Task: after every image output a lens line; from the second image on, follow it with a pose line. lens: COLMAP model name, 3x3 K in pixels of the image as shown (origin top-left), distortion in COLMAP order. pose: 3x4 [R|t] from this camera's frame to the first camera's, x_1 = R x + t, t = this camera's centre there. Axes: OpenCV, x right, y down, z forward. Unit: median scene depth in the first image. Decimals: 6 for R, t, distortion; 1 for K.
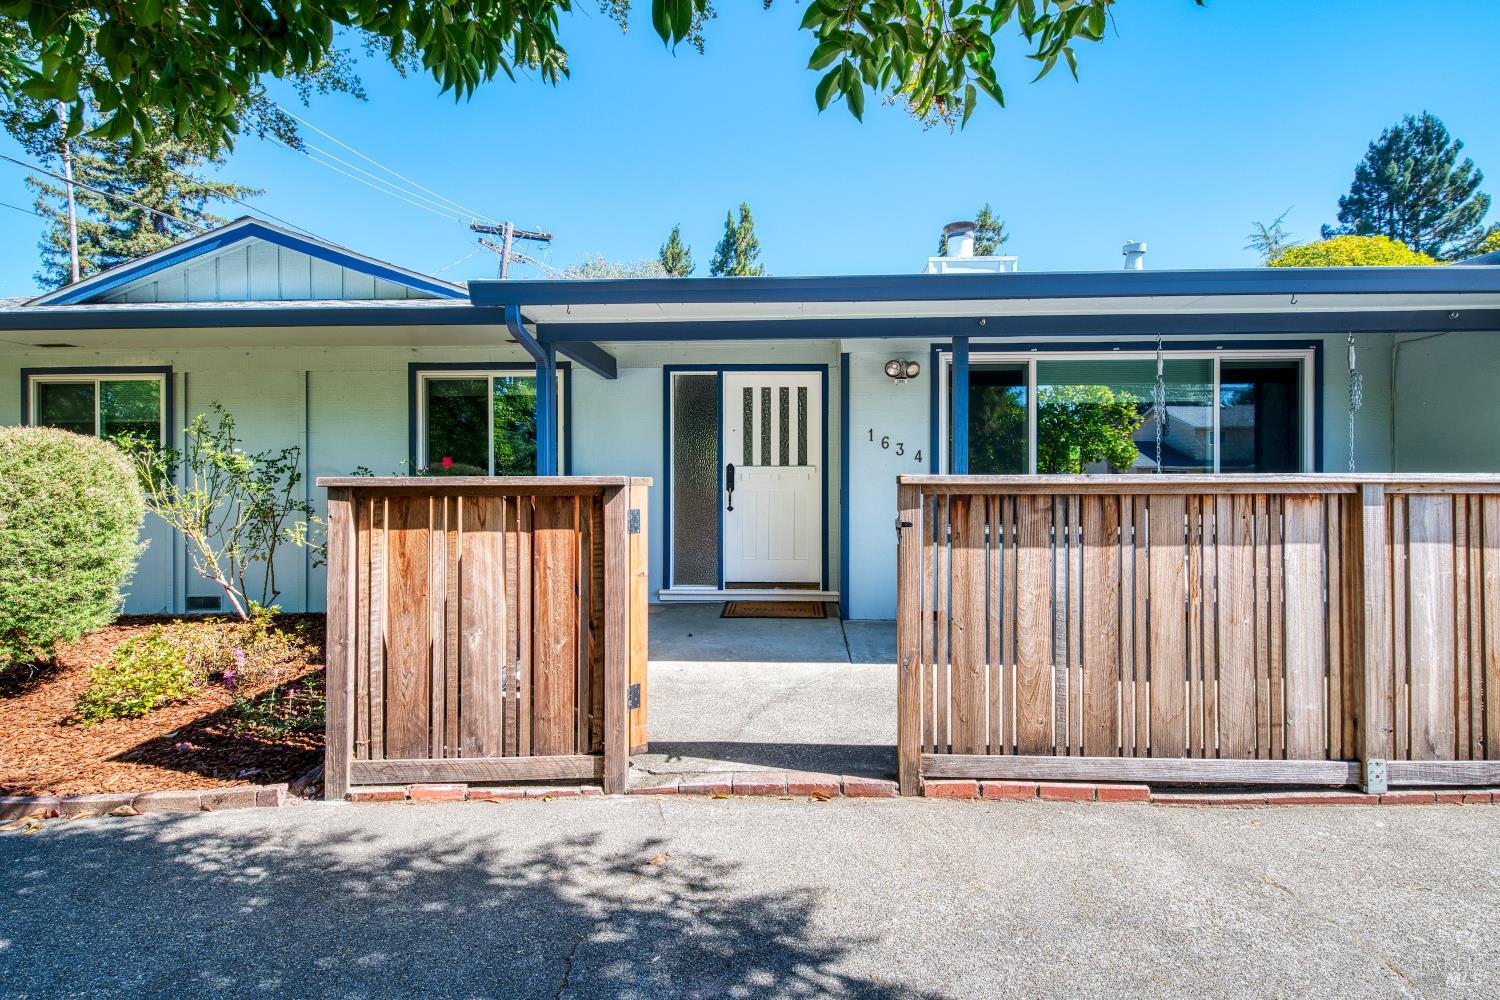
lens RADIAL K [[668.0, 0, 761.9], [0, 668.0, 485.6], [0, 0, 1]] dist [0.003554, -0.008094]
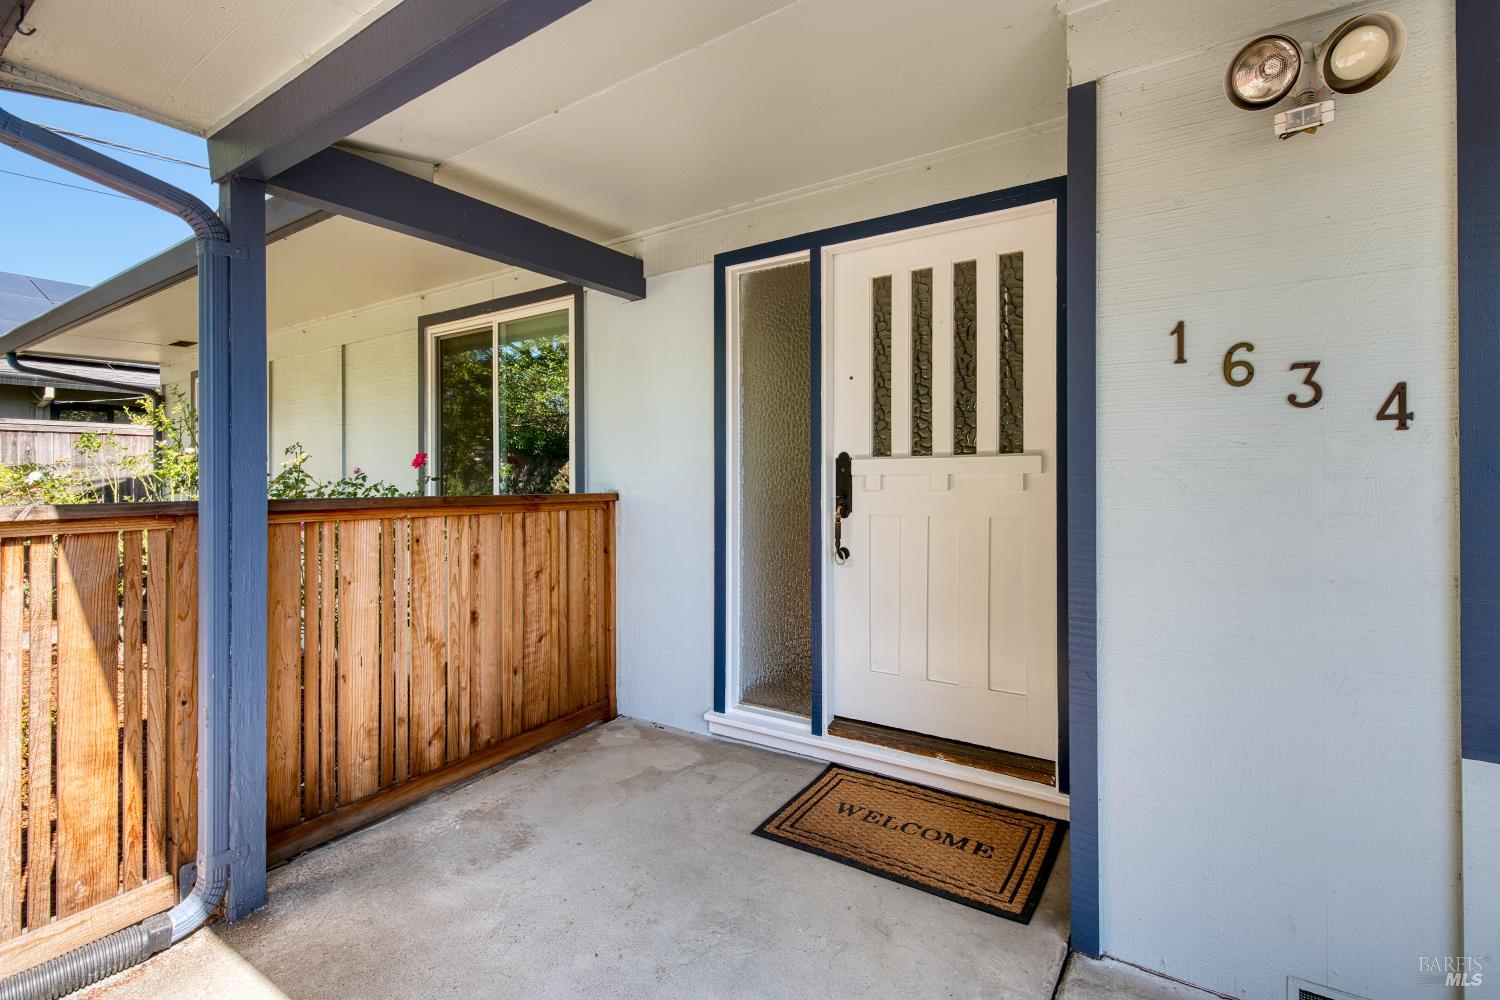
lens RADIAL K [[693.9, 0, 760.9], [0, 693.9, 477.7], [0, 0, 1]] dist [0.022071, -0.018341]
pose [[0.862429, -0.005228, -0.506151, 0.141580], [0.005939, 0.999982, -0.000210, -0.016283], [0.506144, -0.002825, 0.862445, 0.573784]]
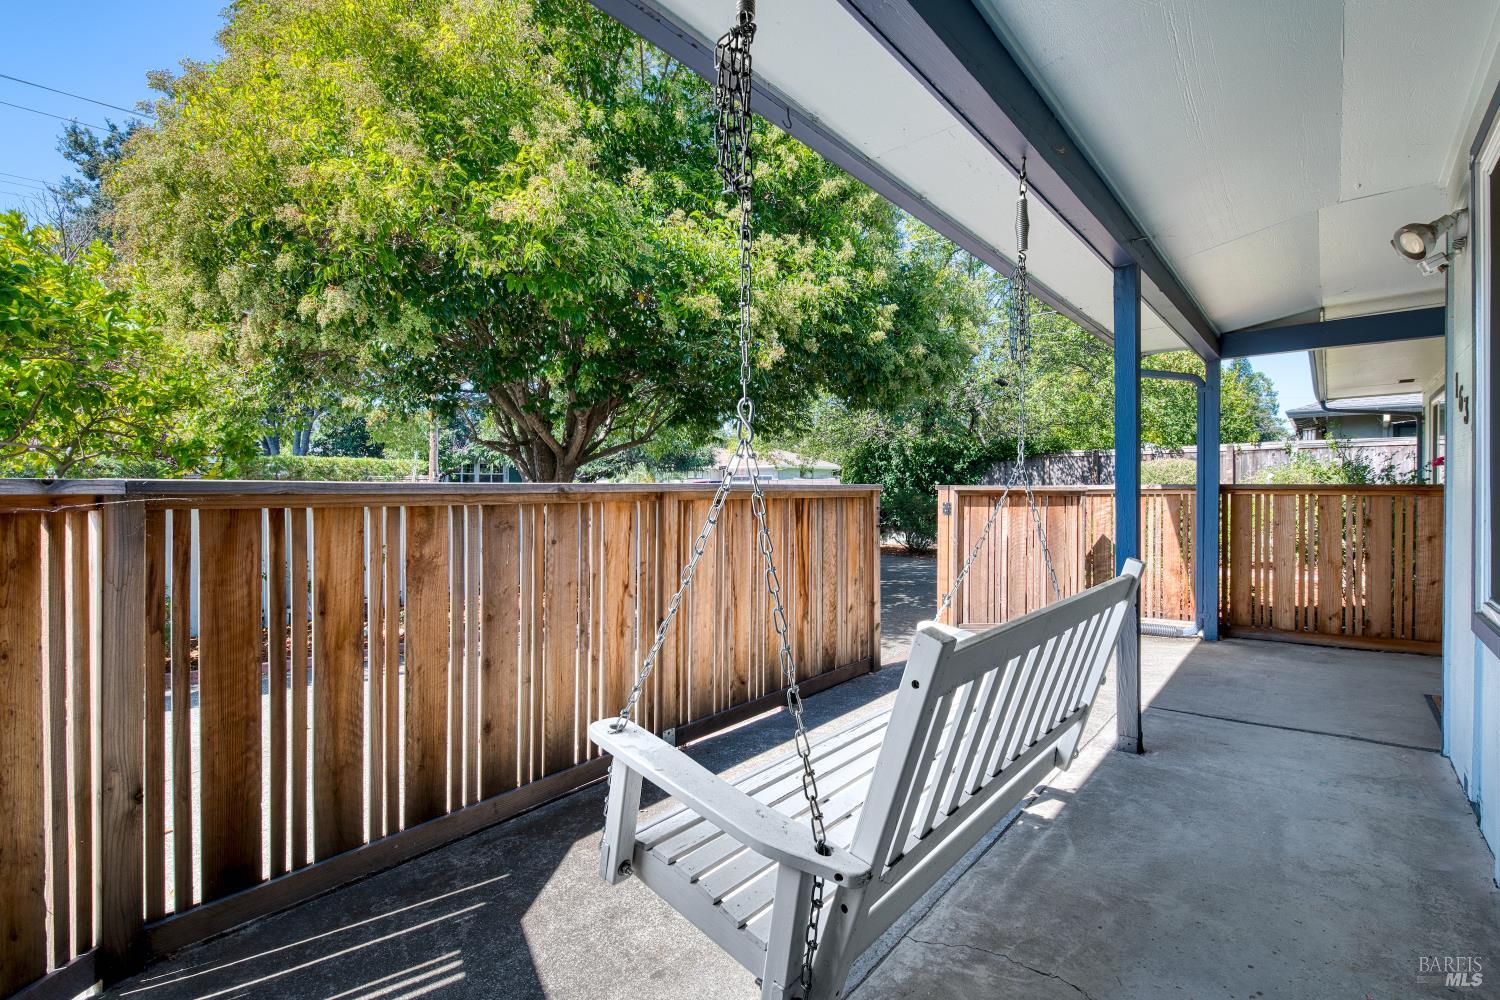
lens RADIAL K [[668.3, 0, 750.0], [0, 668.3, 500.0], [0, 0, 1]] dist [-0.000055, -0.000010]
pose [[-0.619599, 0.017466, -0.784724, 0.745957], [0.000589, 0.999762, 0.021788, -0.005580], [0.784918, 0.013038, -0.619462, 0.789147]]
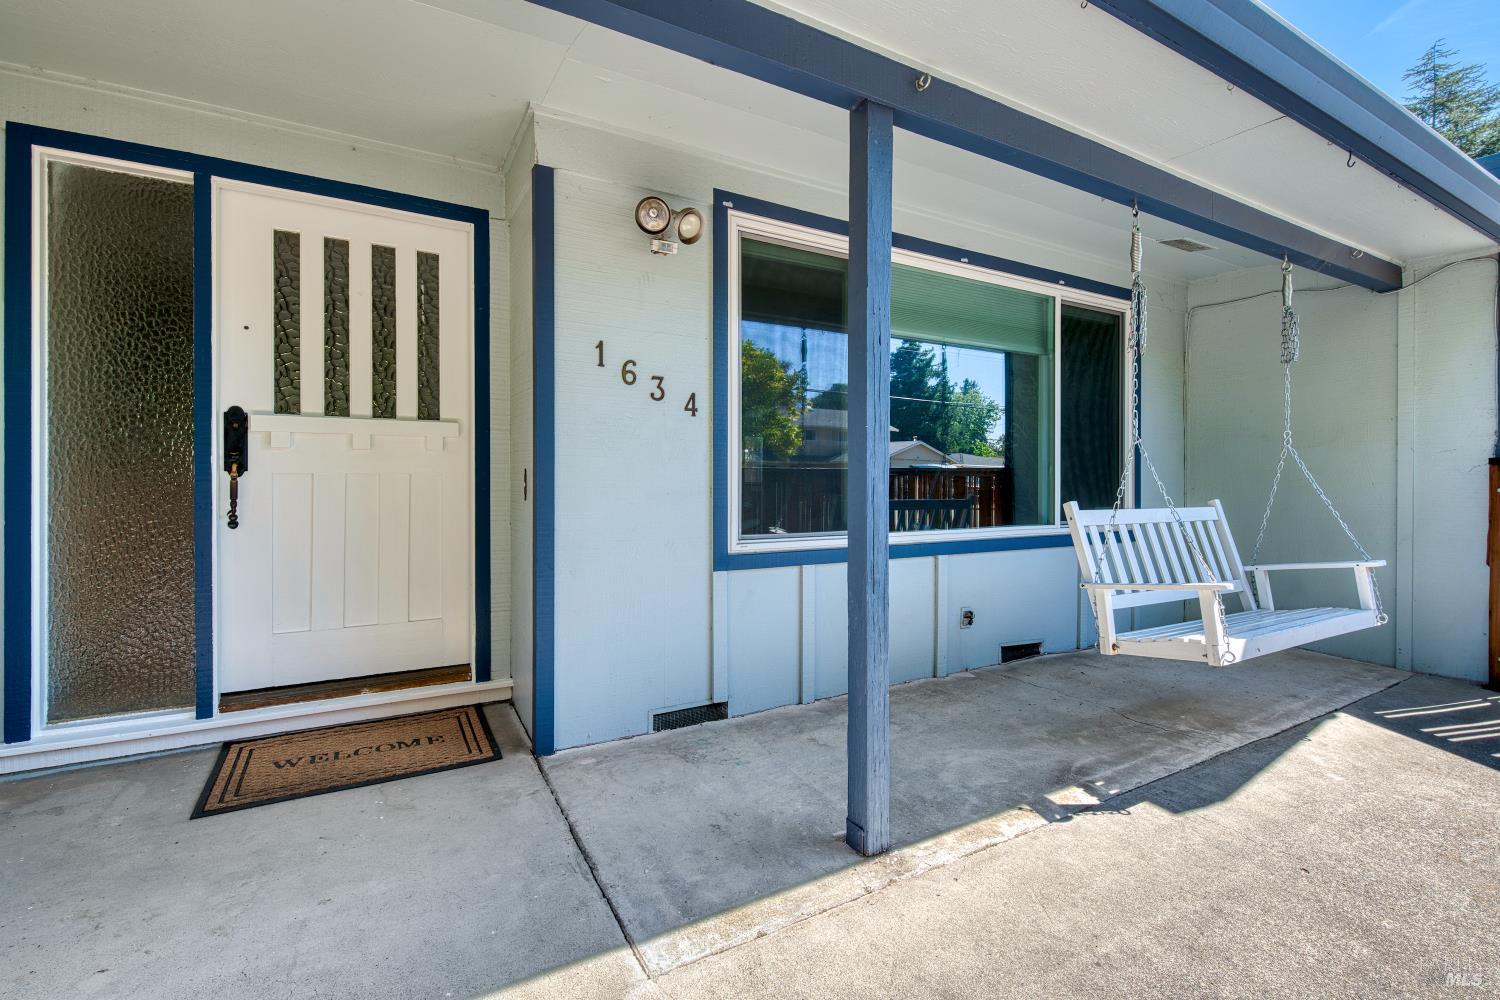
lens RADIAL K [[668.0, 0, 761.9], [0, 668.0, 485.6], [0, 0, 1]] dist [0.003554, -0.008094]
pose [[0.837874, -0.002317, 0.545859, 0.000380], [-0.002872, 0.999958, 0.008653, 0.011830], [-0.545857, -0.008817, 0.837832, 0.477497]]
